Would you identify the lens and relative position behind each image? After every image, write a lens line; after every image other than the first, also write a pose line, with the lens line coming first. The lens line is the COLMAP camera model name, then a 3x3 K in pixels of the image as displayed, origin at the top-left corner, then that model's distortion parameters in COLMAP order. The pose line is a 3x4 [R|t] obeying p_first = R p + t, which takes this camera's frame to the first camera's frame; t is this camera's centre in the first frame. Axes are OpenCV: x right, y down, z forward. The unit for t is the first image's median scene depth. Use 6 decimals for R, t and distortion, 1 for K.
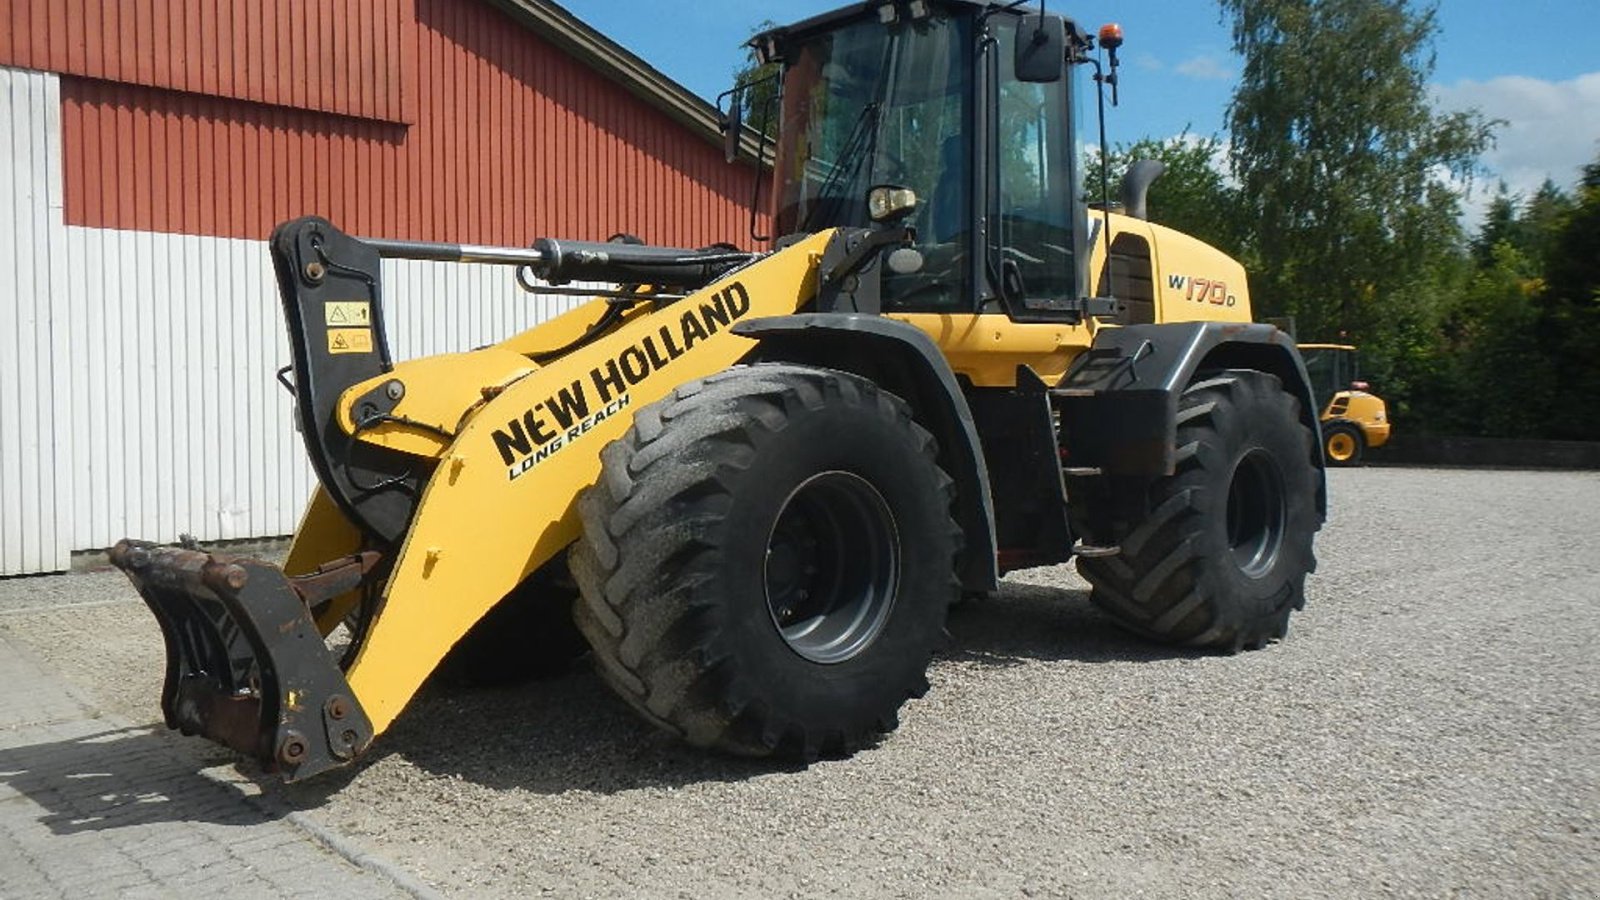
lens RADIAL K [[1343.0, 0, 822.1], [0, 1343.0, 452.7], [0, 0, 1]] dist [-0.010906, -0.001957]
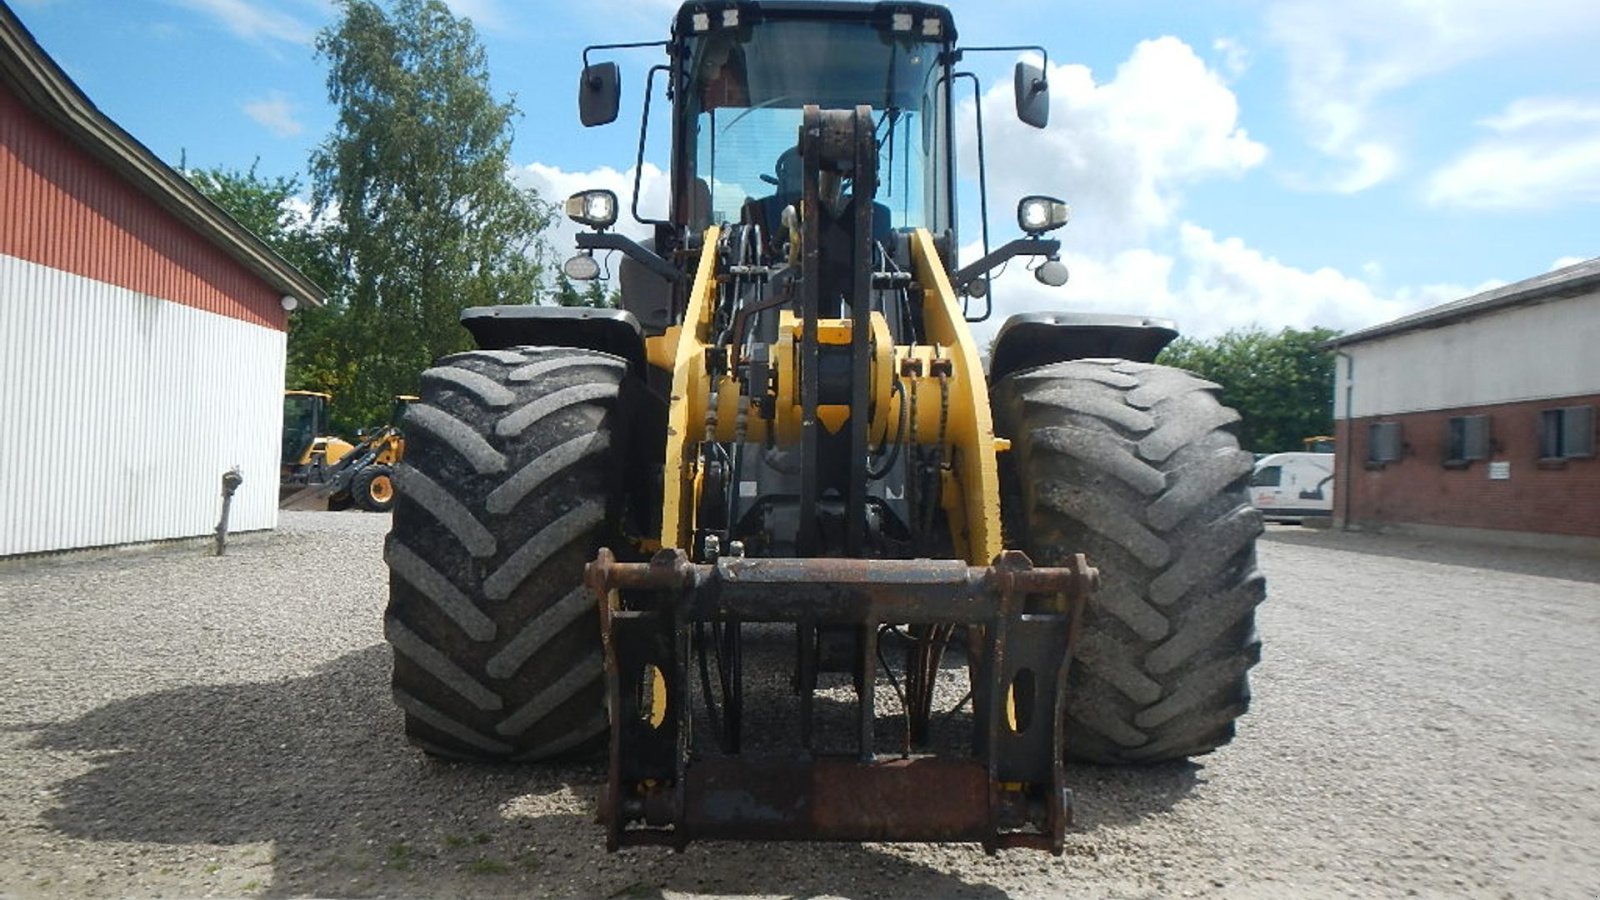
lens RADIAL K [[1310.4, 0, 830.3], [0, 1310.4, 451.0], [0, 0, 1]] dist [-0.013093, -0.003430]
pose [[0.670181, 0.038344, 0.741207, -0.861858], [-0.003205, 0.998805, -0.048773, 0.046364], [-0.742191, 0.030311, 0.669502, 0.500707]]
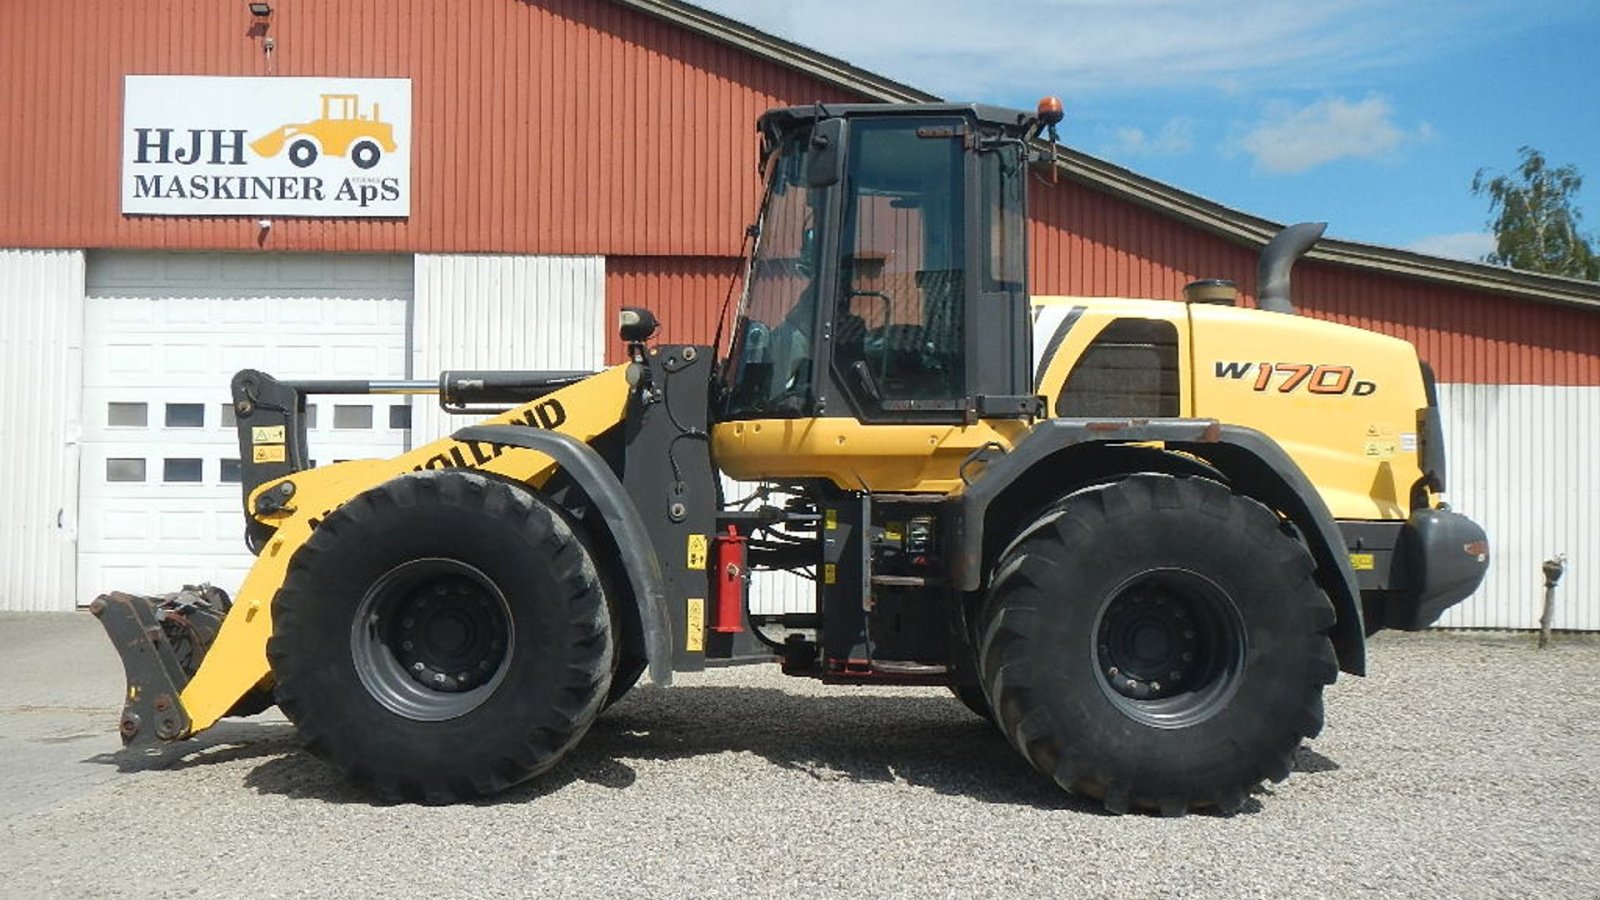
lens RADIAL K [[1341.2, 0, 807.3], [0, 1341.2, 446.3], [0, 0, 1]] dist [-0.014307, -0.007162]
pose [[0.732391, -0.014083, -0.680738, 0.990672], [-0.042924, 0.996842, -0.066804, -0.019120], [0.679530, 0.078147, 0.729474, 0.330892]]
